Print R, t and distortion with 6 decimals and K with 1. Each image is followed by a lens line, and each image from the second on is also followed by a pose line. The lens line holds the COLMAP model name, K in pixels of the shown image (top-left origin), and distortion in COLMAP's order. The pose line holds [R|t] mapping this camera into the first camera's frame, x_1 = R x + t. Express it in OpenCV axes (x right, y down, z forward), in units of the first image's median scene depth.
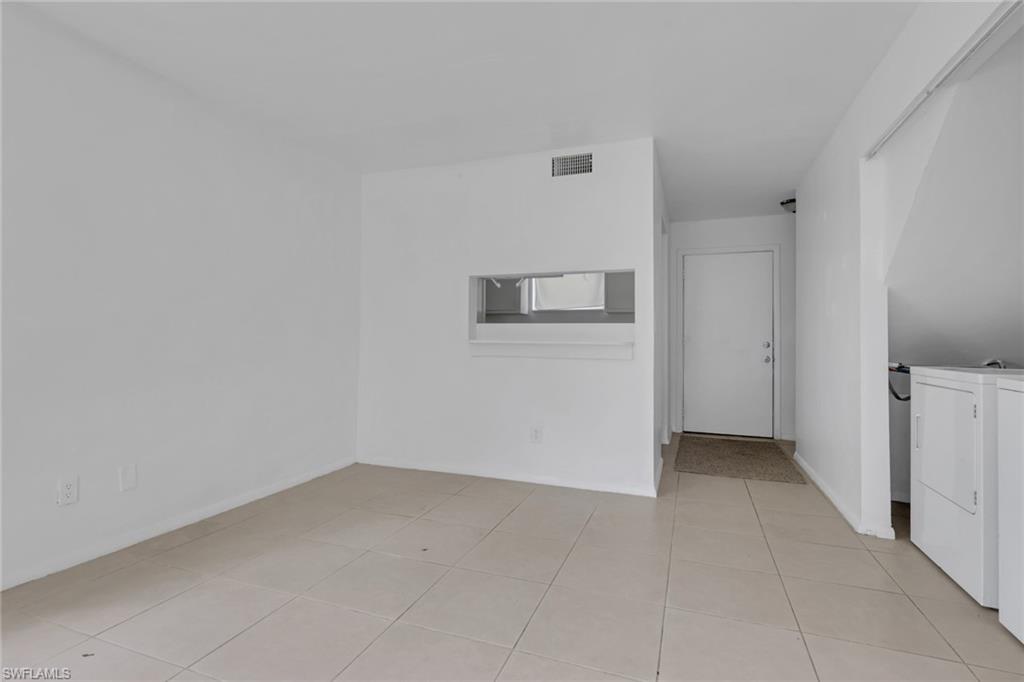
lens RADIAL K [[488.1, 0, 511.2], [0, 488.1, 328.1], [0, 0, 1]] dist [-0.000311, -0.000052]
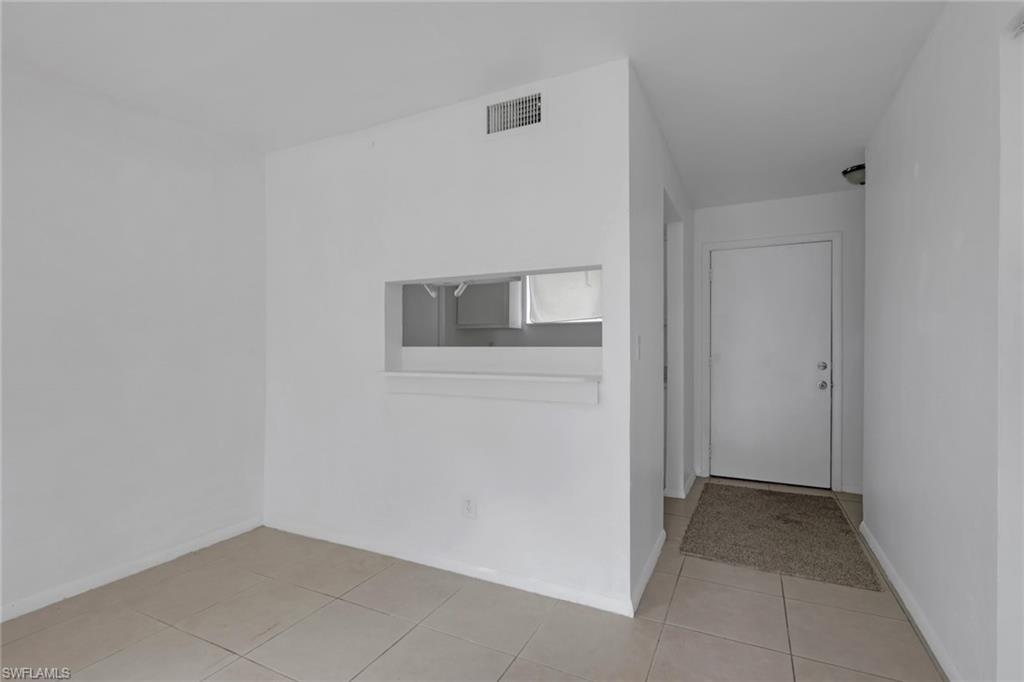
lens RADIAL K [[475.3, 0, 516.3], [0, 475.3, 347.8], [0, 0, 1]] dist [0.000177, 0.000038]
pose [[0.994757, -0.009150, -0.101859, 0.155920], [0.011610, 0.999655, 0.023581, -0.020223], [0.101608, -0.024640, 0.994519, 0.270952]]
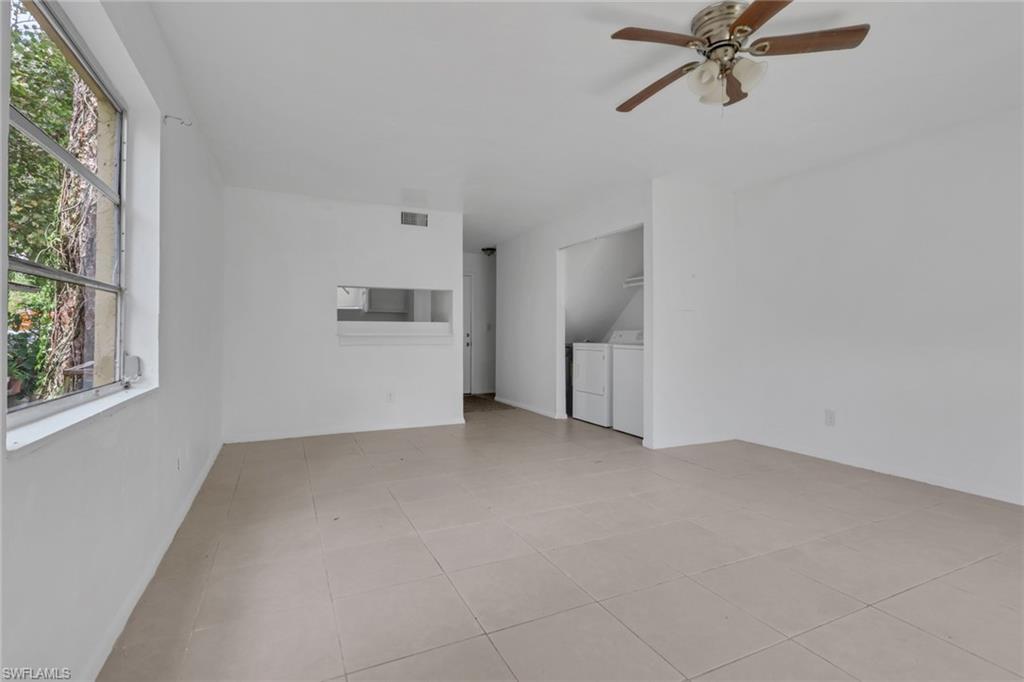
lens RADIAL K [[488.1, 0, 511.2], [0, 488.1, 328.1], [0, 0, 1]] dist [-0.000311, -0.000052]
pose [[0.695303, 0.000834, 0.718716, -0.623215], [-0.011564, 0.999883, 0.010027, -0.007511], [-0.718623, -0.015283, 0.695232, -0.238413]]
